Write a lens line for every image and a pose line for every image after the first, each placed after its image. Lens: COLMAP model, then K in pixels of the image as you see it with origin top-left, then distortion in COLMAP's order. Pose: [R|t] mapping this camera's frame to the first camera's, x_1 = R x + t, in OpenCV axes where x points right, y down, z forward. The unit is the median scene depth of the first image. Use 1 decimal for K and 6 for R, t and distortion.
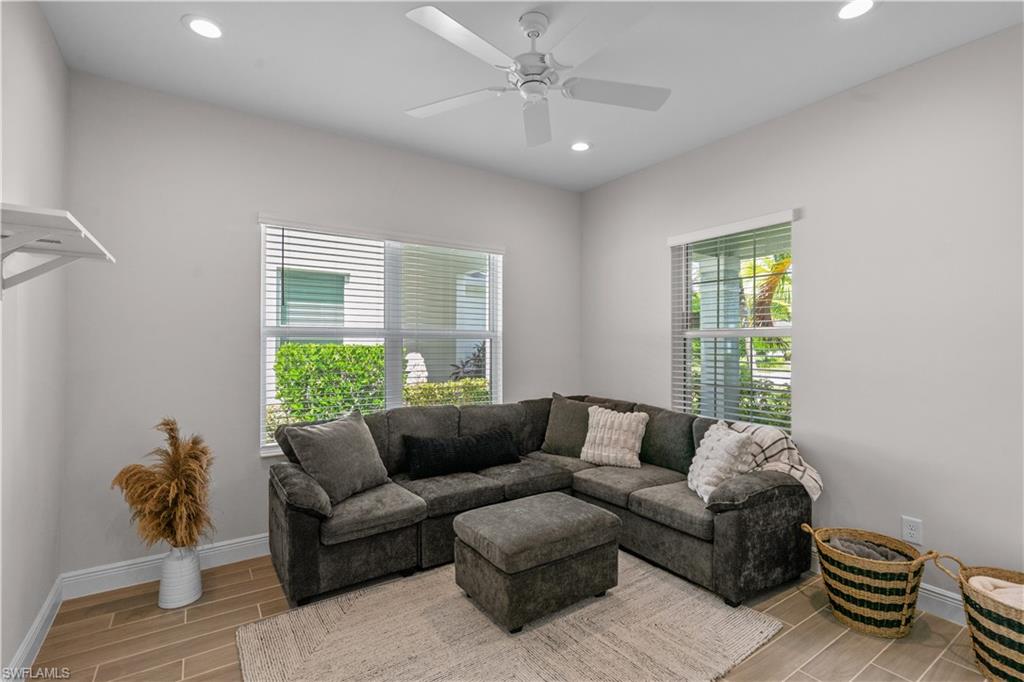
lens RADIAL K [[474.7, 0, 513.5], [0, 474.7, 336.4], [0, 0, 1]] dist [-0.002446, 0.002839]
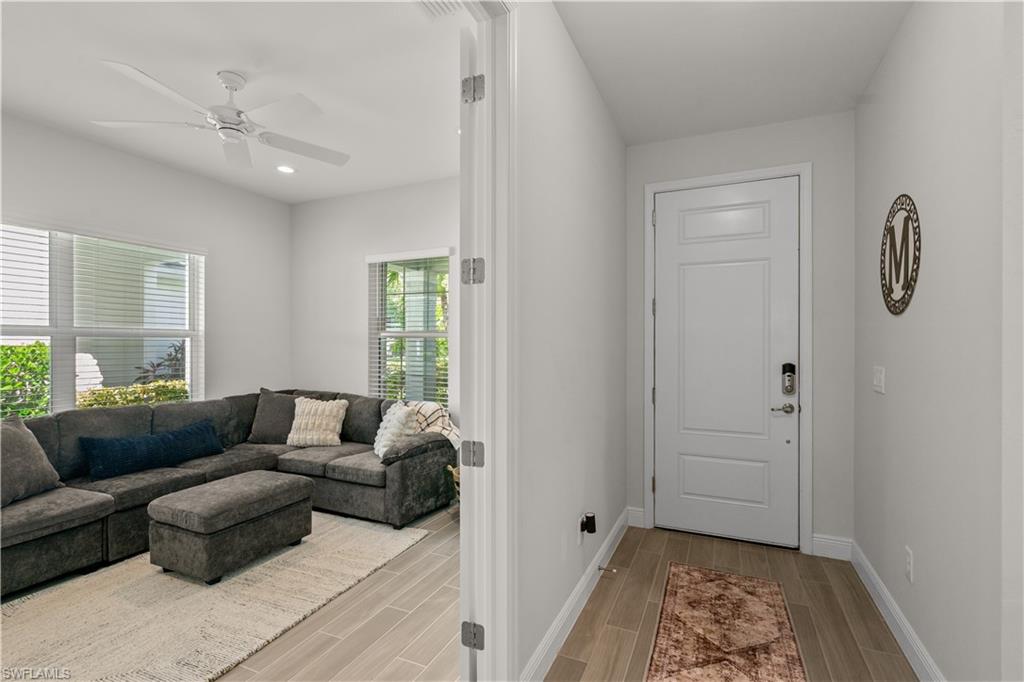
lens RADIAL K [[474.7, 0, 515.8], [0, 474.7, 343.0], [0, 0, 1]] dist [-0.002446, 0.002839]
pose [[0.853074, -0.000077, 0.521790, 0.021467], [-0.007885, 0.999884, 0.013037, -0.003495], [-0.521731, -0.015236, 0.852974, -0.314823]]
